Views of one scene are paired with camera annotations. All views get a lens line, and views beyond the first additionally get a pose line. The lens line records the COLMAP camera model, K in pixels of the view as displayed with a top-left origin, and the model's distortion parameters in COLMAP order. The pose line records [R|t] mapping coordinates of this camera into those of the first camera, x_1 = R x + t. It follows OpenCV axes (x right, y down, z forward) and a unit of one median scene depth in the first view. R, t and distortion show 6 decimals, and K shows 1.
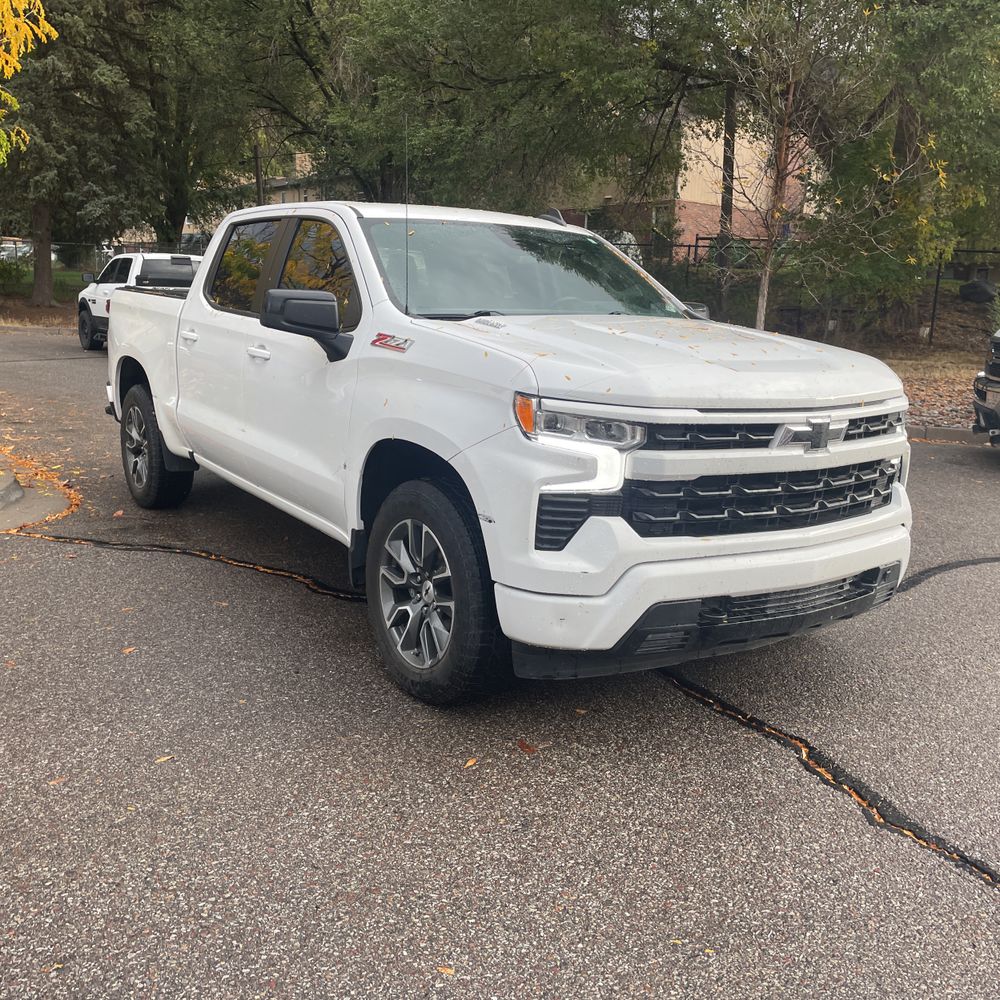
lens RADIAL K [[995.0, 0, 480.7], [0, 995.0, 497.9], [0, 0, 1]] dist [0.107677, -0.167277]
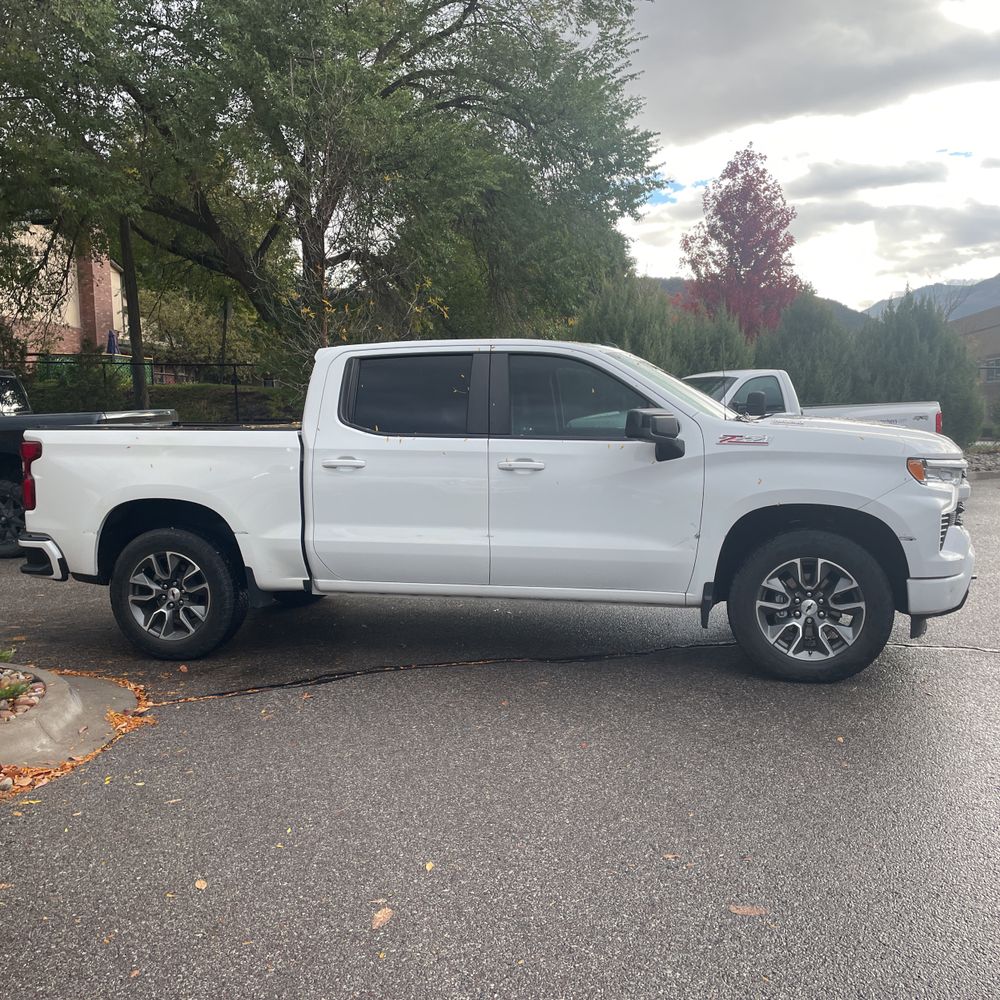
lens RADIAL K [[1019.7, 0, 500.0], [0, 1019.7, 500.0], [0, 0, 1]] dist [0.111212, -0.173478]
pose [[0.722499, -0.110379, 0.682504, -1.371796], [0.183288, 0.982431, -0.035144, -0.087180], [-0.666634, 0.150486, 0.730036, 0.191490]]
